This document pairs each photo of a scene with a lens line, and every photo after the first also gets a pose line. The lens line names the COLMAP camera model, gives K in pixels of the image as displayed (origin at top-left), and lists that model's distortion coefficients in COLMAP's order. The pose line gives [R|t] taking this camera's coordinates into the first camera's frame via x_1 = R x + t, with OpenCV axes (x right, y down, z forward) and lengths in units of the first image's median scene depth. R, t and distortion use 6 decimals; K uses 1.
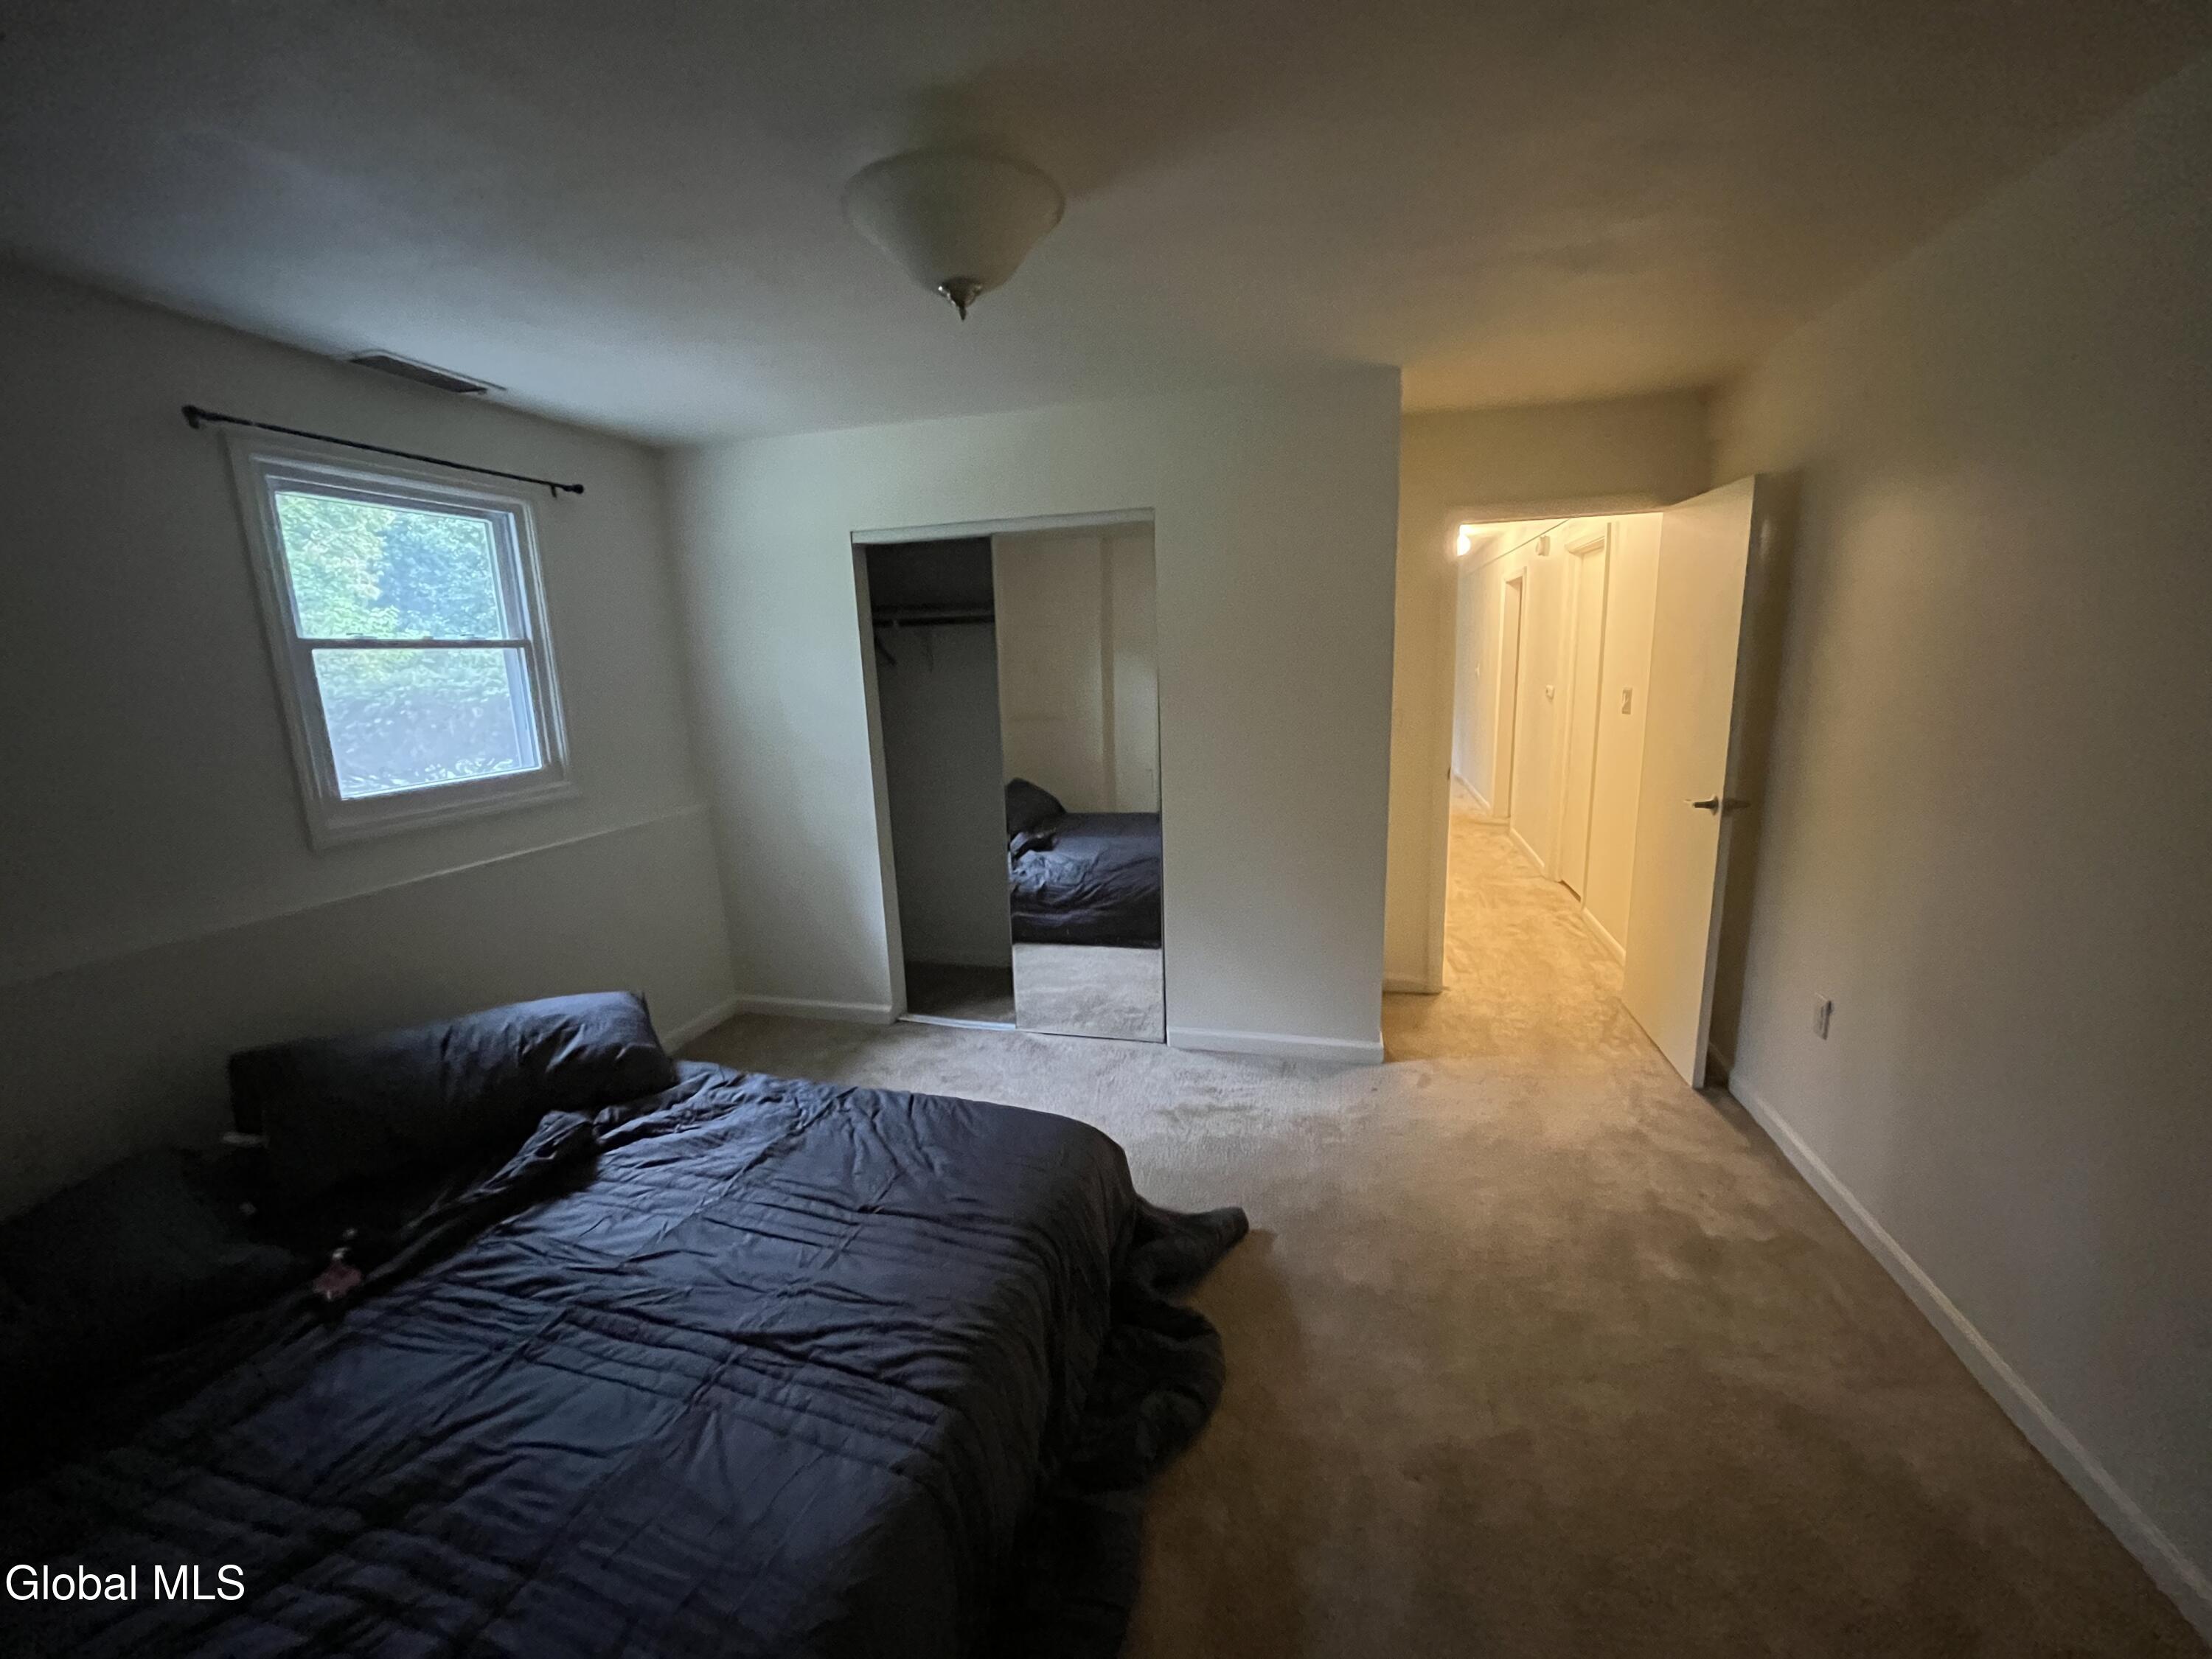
lens RADIAL K [[895.3, 0, 1105.4], [0, 895.3, 834.4], [0, 0, 1]] dist [-0.001356, 0.000199]
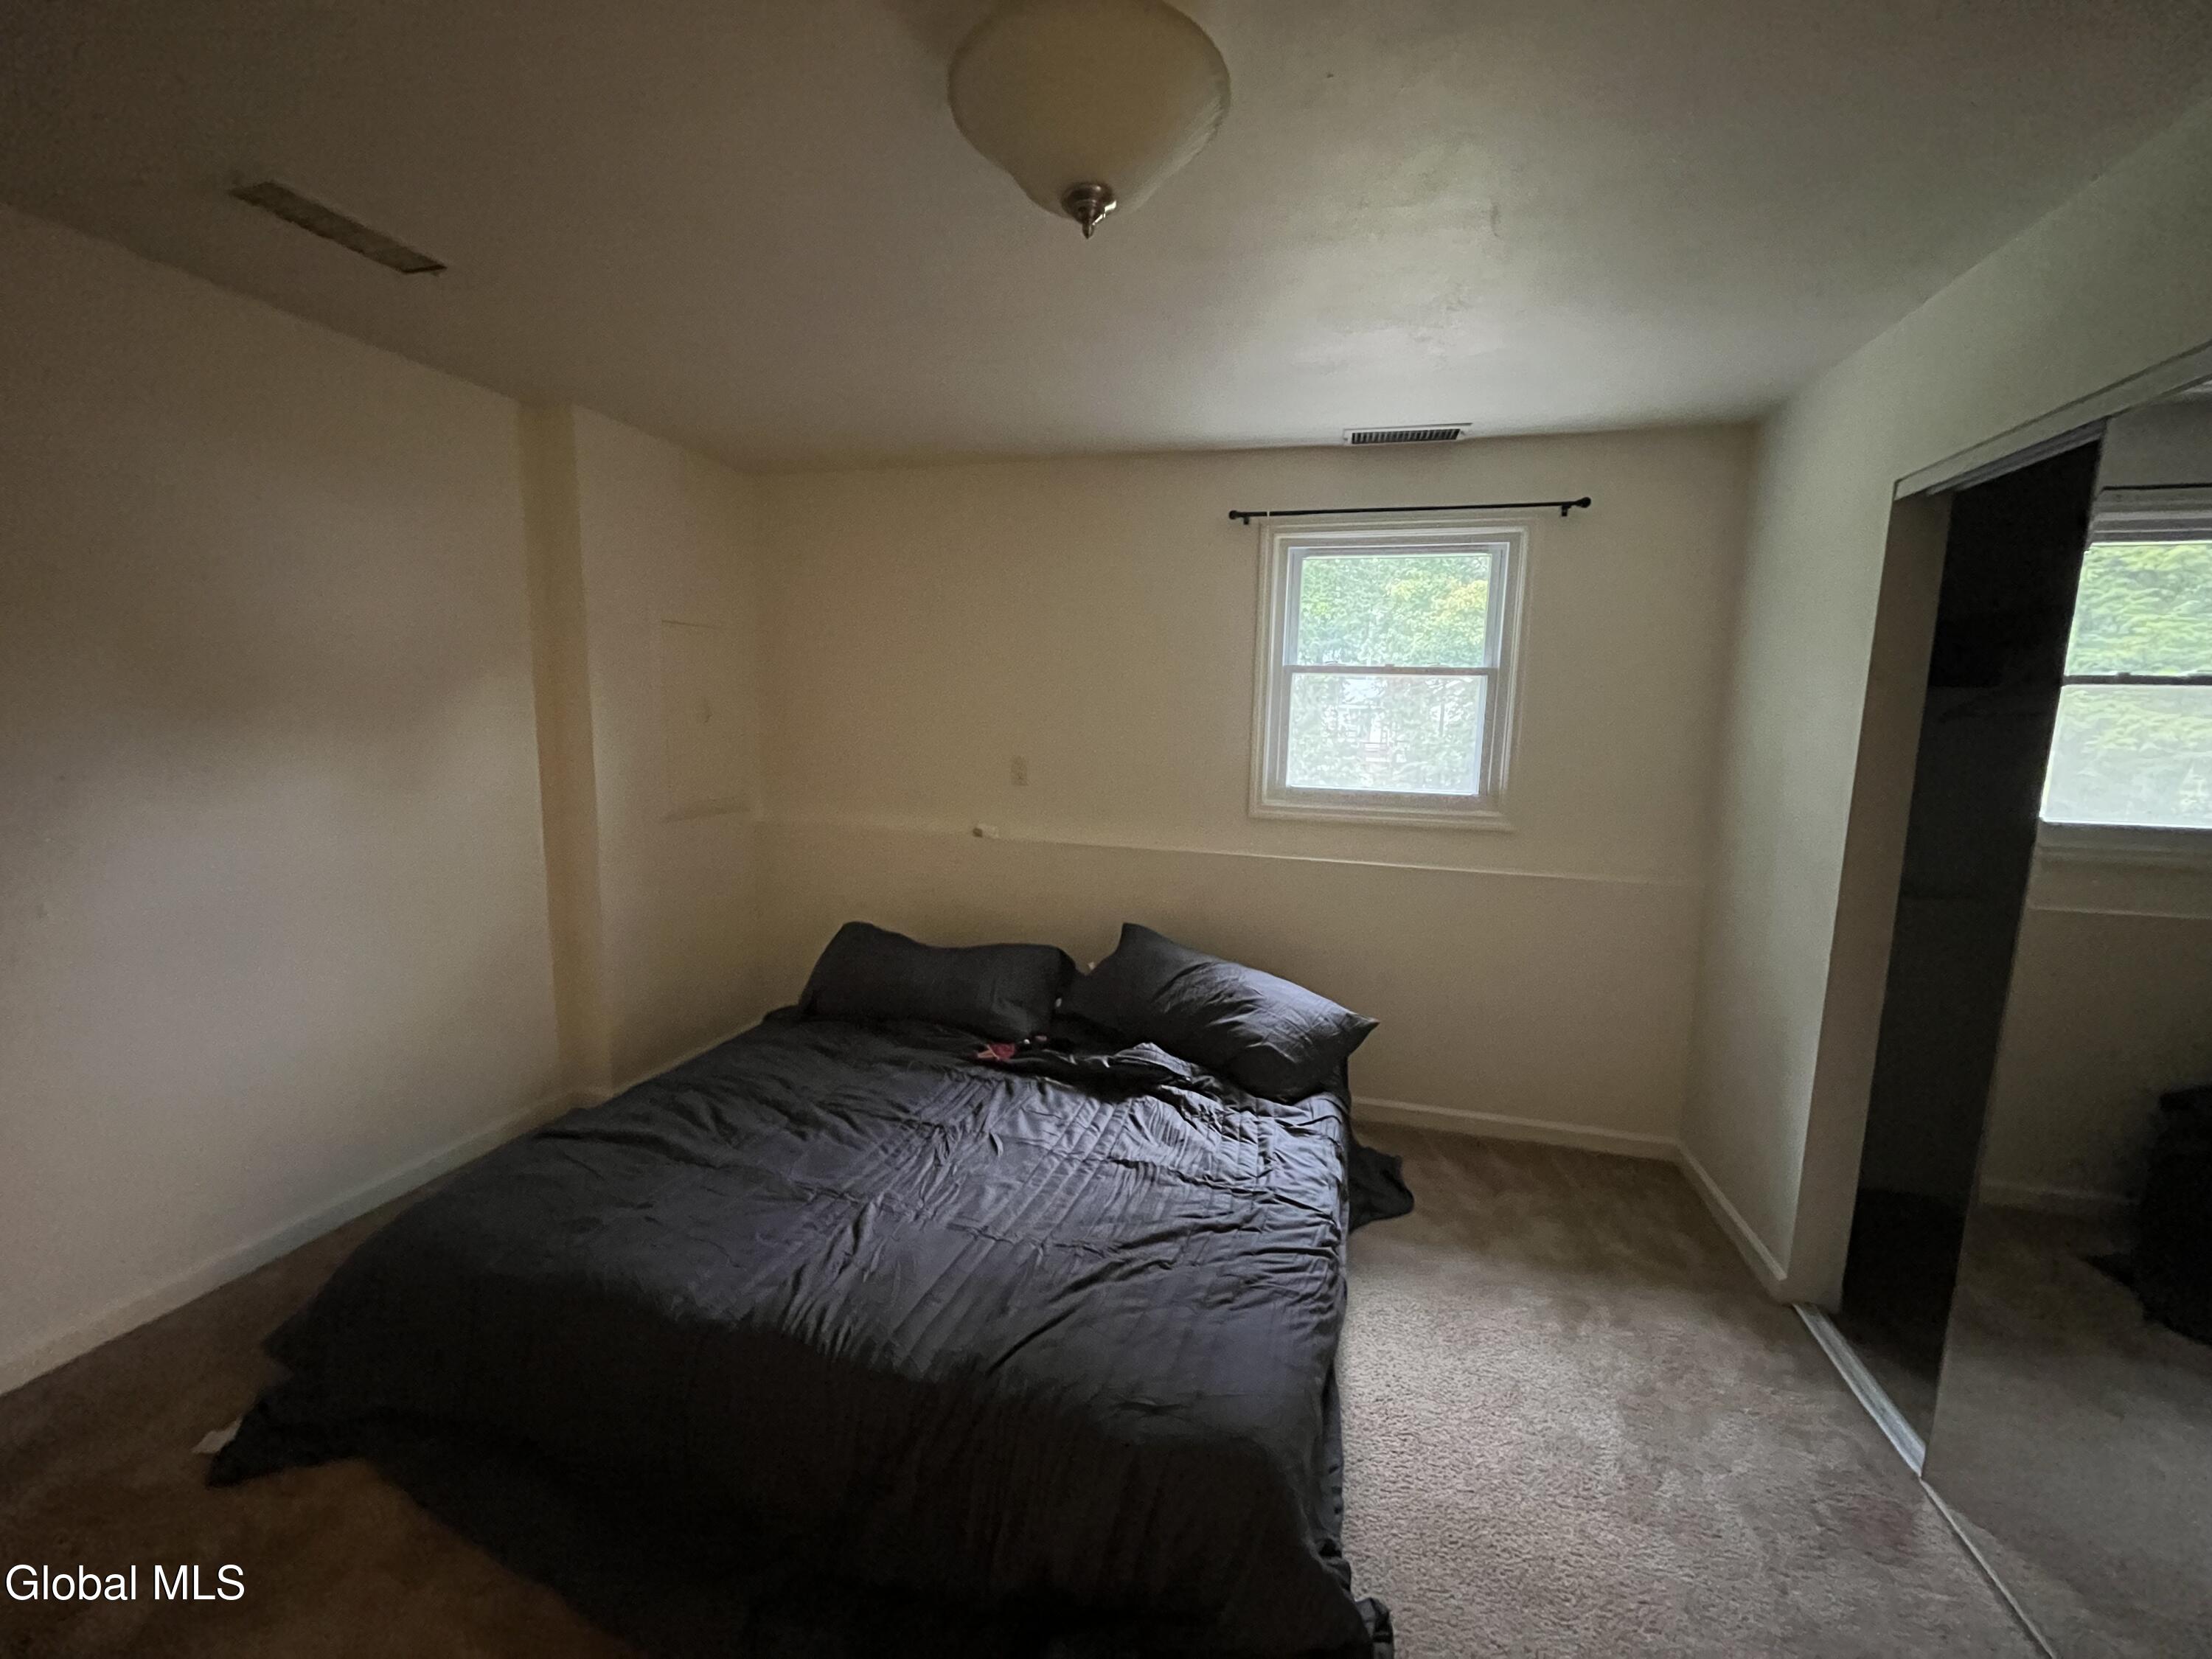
lens RADIAL K [[895.3, 0, 1105.4], [0, 895.3, 834.4], [0, 0, 1]] dist [-0.001356, 0.000199]
pose [[-0.014401, 0.170105, -0.985321, 0.481624], [-0.224750, 0.959656, 0.168959, -0.139979], [0.974310, 0.223884, 0.024411, 0.755336]]
